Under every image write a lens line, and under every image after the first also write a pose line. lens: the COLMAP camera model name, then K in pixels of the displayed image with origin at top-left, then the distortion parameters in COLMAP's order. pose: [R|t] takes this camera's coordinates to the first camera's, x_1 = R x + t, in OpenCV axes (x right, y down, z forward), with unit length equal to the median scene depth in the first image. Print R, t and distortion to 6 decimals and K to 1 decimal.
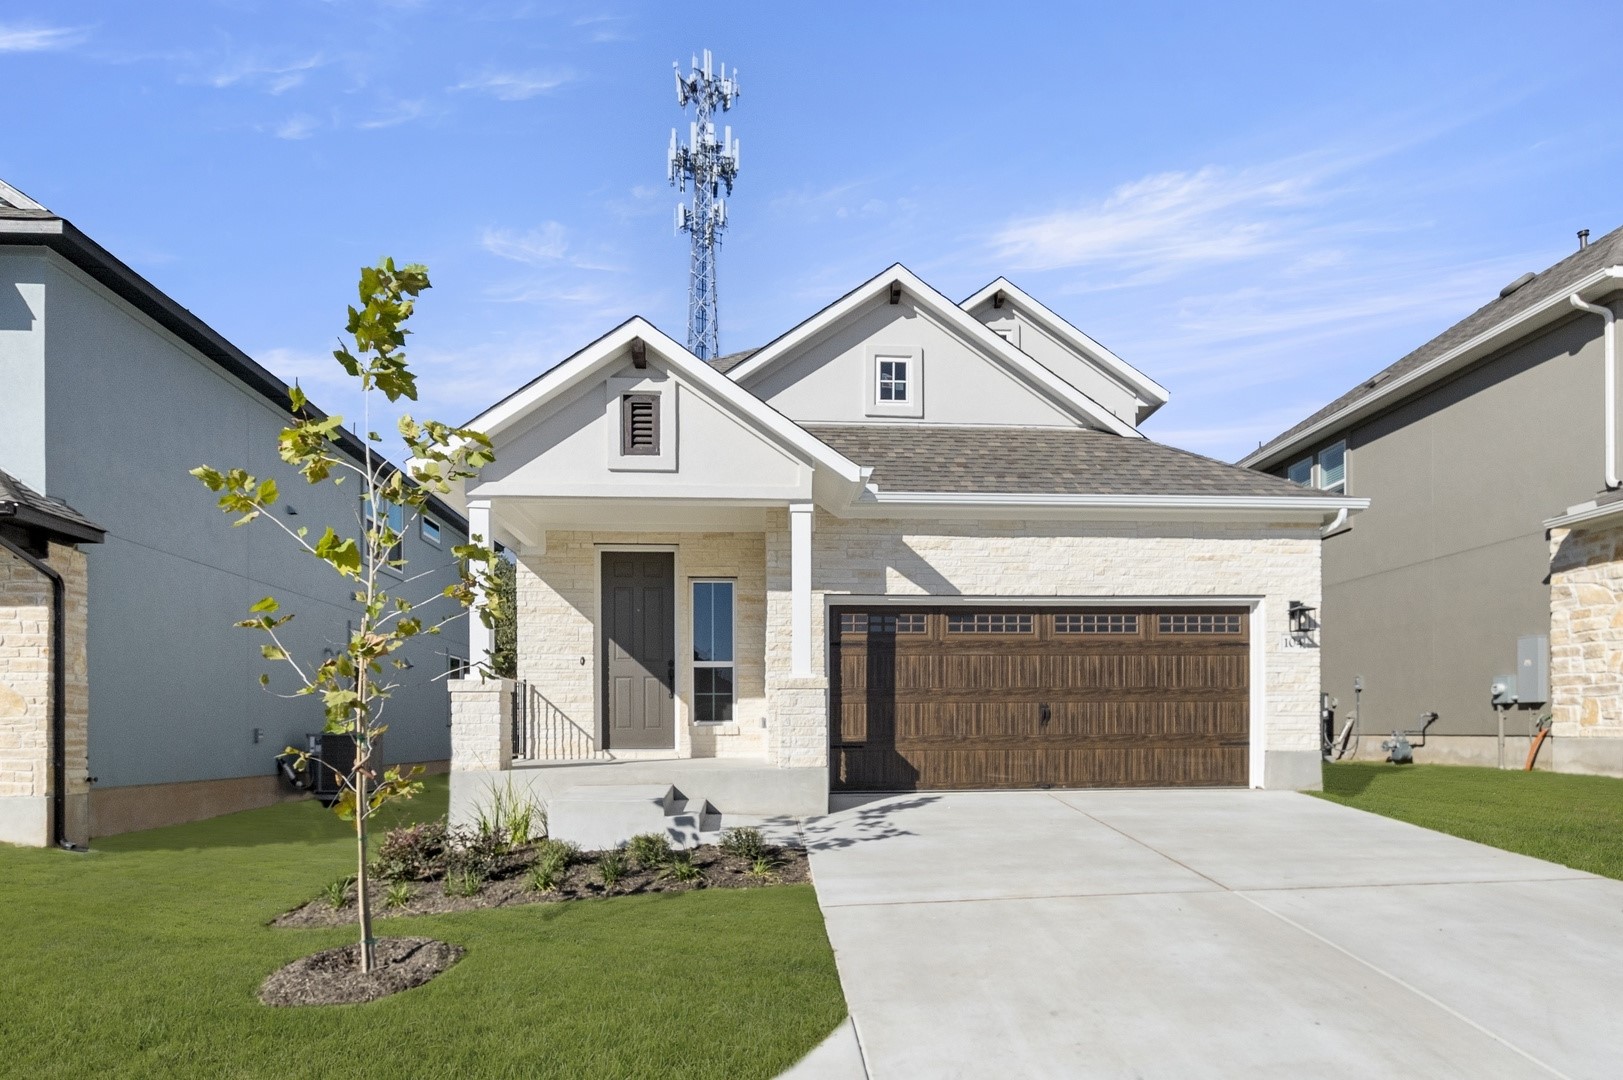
lens RADIAL K [[909.6, 0, 808.3], [0, 909.6, 530.4], [0, 0, 1]] dist [-0.003933, -0.005336]
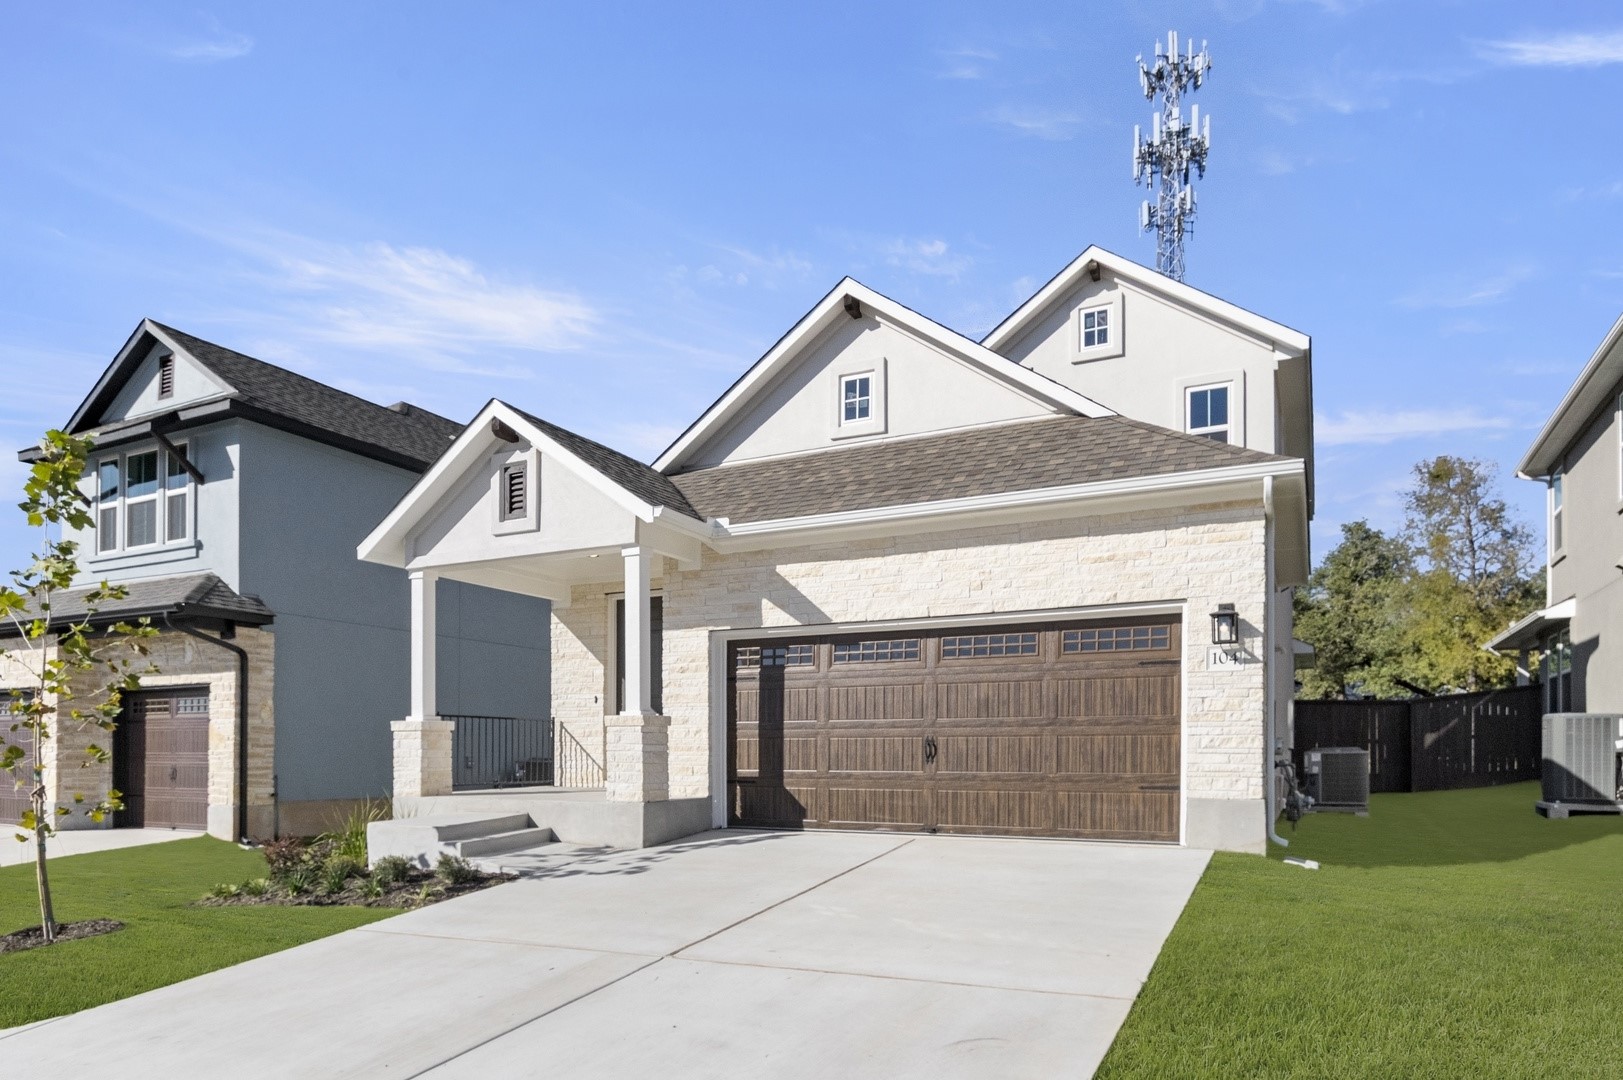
lens RADIAL K [[909.6, 0, 808.3], [0, 909.6, 553.4], [0, 0, 1]] dist [-0.003933, -0.005336]
pose [[0.877623, -0.097534, -0.469324, 0.592447], [0.096759, 0.994972, -0.025837, 0.021243], [0.469484, -0.022736, 0.882648, 0.156432]]
